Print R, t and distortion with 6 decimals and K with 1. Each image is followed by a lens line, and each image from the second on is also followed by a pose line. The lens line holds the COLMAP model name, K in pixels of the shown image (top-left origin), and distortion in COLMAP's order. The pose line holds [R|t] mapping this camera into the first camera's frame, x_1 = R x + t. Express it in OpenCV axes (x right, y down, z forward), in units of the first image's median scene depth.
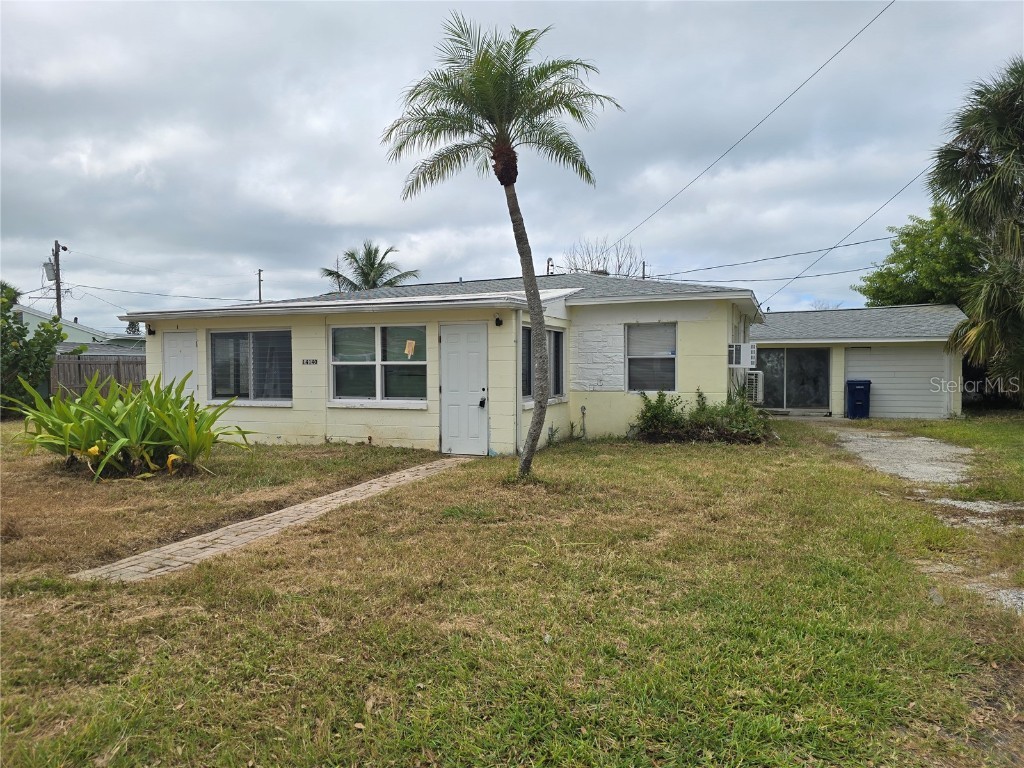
lens RADIAL K [[691.6, 0, 513.8], [0, 691.6, 383.9], [0, 0, 1]] dist [0.060244, -0.057716]
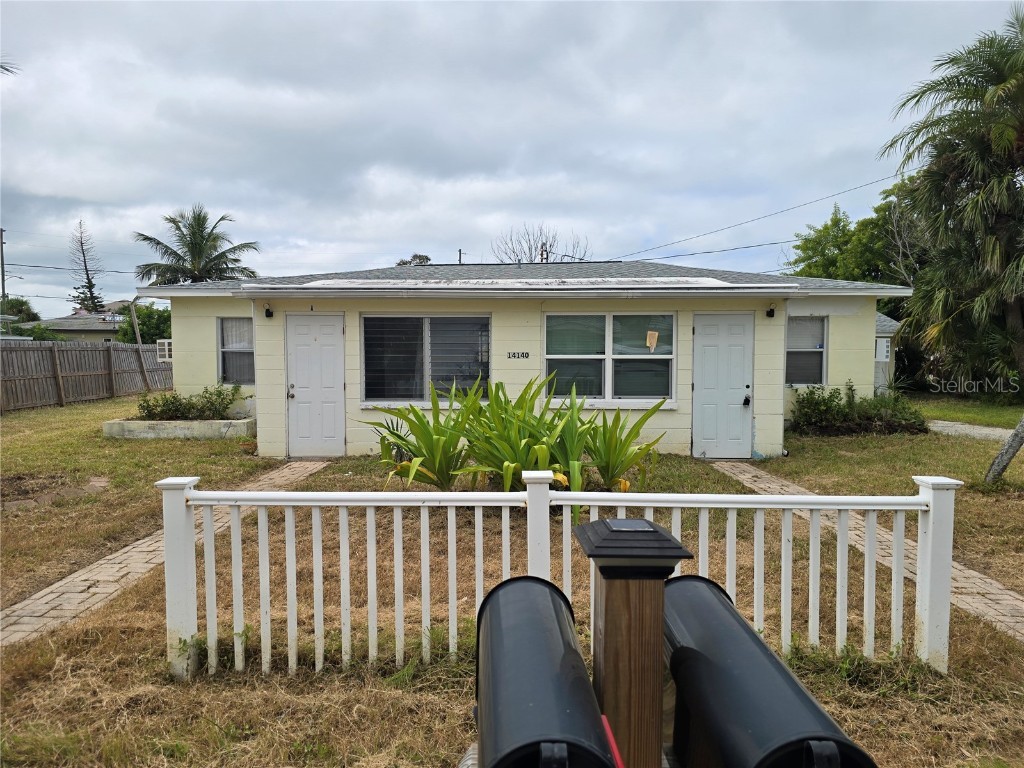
lens RADIAL K [[691.6, 0, 509.4], [0, 691.6, 381.9], [0, 0, 1]] dist [0.060244, -0.057716]
pose [[0.933189, -0.010618, 0.359229, -0.617144], [0.004413, 0.999827, 0.018088, -0.014657], [-0.359359, -0.015295, 0.933074, 0.235984]]
